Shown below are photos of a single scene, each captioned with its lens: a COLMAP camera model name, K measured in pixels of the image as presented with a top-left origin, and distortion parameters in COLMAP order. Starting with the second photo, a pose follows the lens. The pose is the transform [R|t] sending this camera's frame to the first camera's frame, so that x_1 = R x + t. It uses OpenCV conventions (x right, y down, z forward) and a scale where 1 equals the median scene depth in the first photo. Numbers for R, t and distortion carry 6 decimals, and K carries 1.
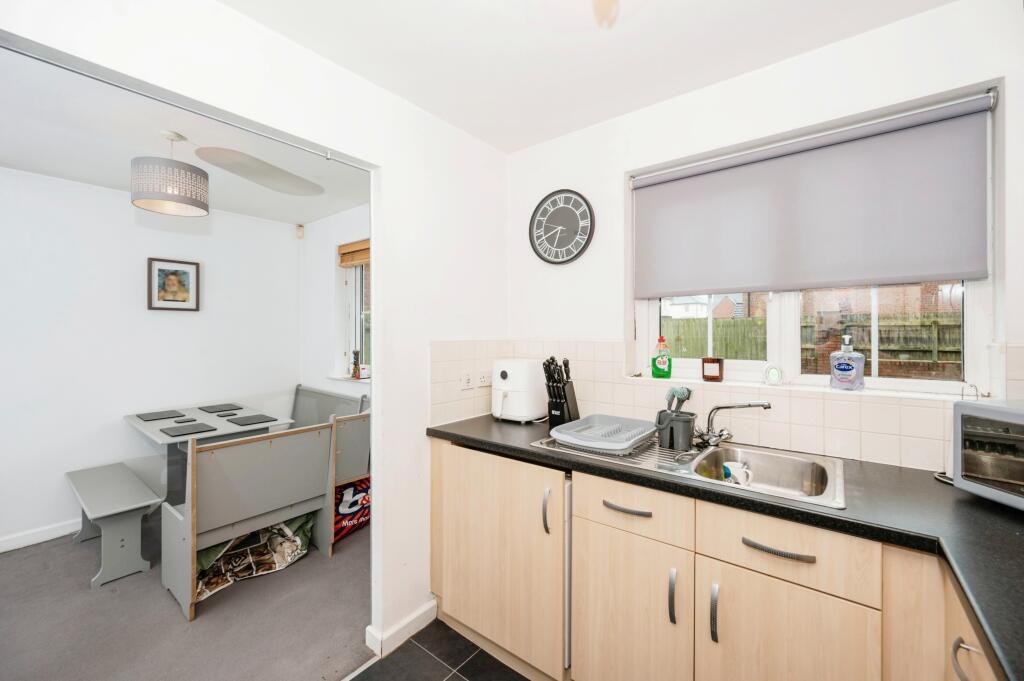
lens RADIAL K [[407.4, 0, 514.0], [0, 407.4, 332.8], [0, 0, 1]] dist [-0.001922, -0.000217]
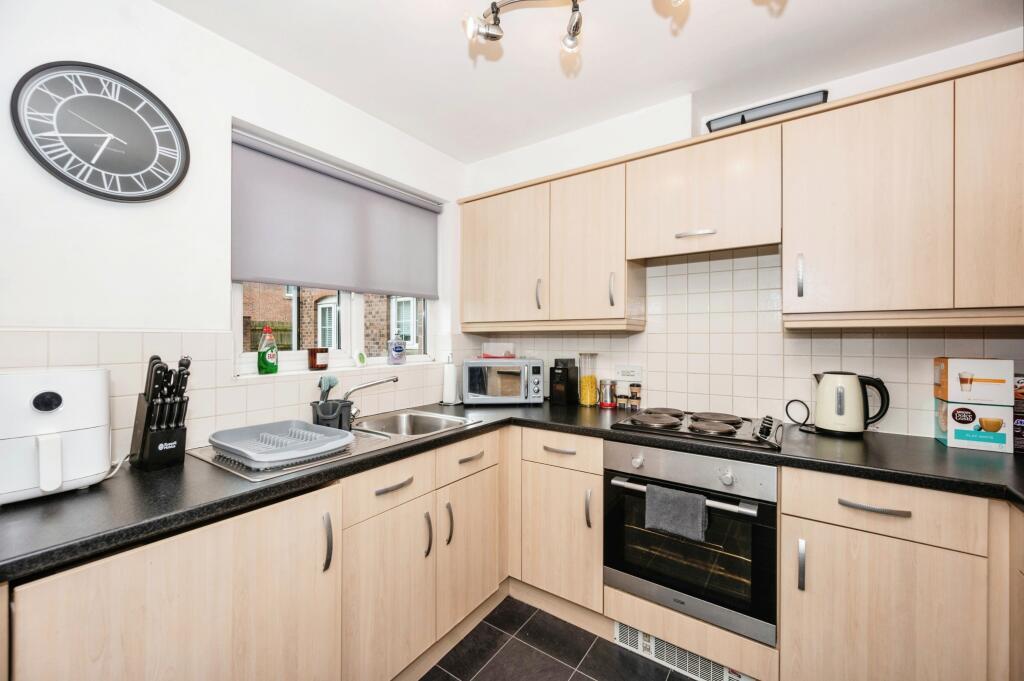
lens RADIAL K [[407.4, 0, 510.9], [0, 407.4, 337.2], [0, 0, 1]] dist [-0.001922, -0.000217]
pose [[-0.049921, 0.000473, 0.998753, -0.509936], [-0.000433, 1.000000, -0.000495, 0.028921], [-0.998753, -0.000457, -0.049921, 0.479688]]
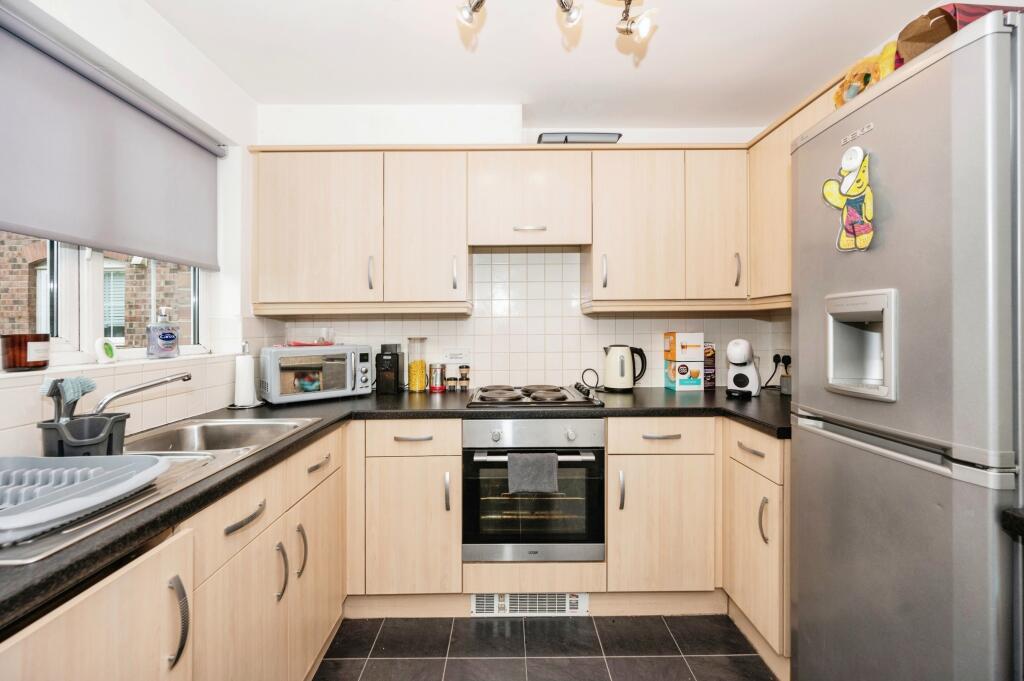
lens RADIAL K [[407.4, 0, 512.0], [0, 407.4, 328.3], [0, 0, 1]] dist [-0.001922, -0.000217]
pose [[-0.625917, 0.006542, 0.779862, -0.408953], [0.008200, 0.999965, -0.001807, 0.051896], [-0.779847, 0.005264, -0.625948, 0.697477]]
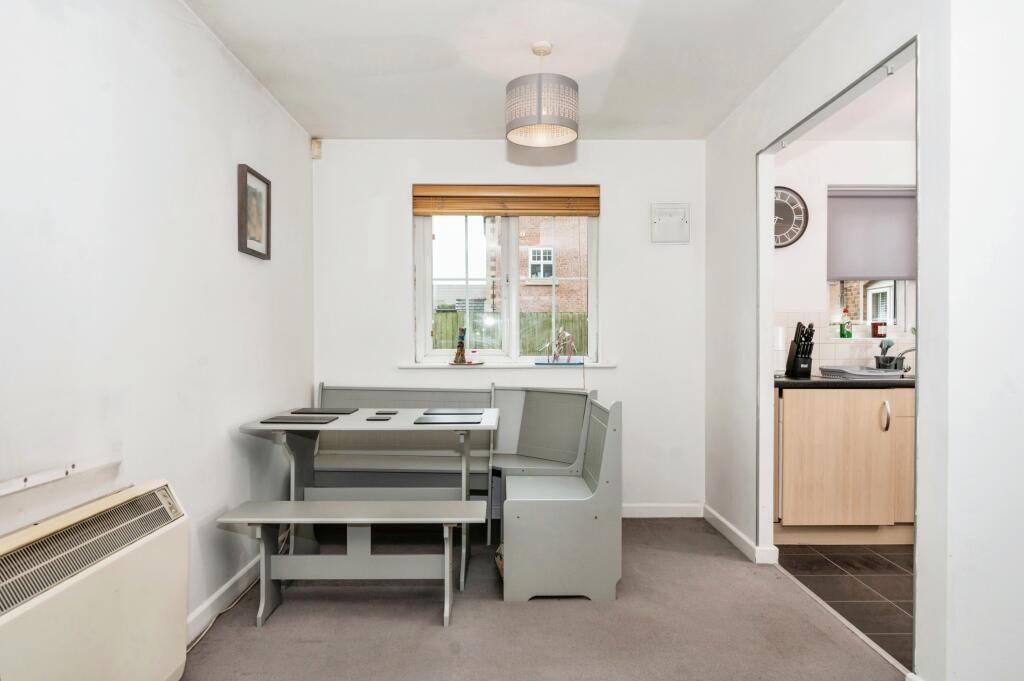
lens RADIAL K [[632.4, 0, 517.9], [0, 632.4, 346.8], [0, 0, 1]] dist [0.004114, 0.001381]
pose [[0.777422, -0.005317, 0.628957, -1.730021], [0.000343, 0.999968, 0.008030, 0.113454], [-0.628980, -0.006028, 0.777398, 0.024567]]
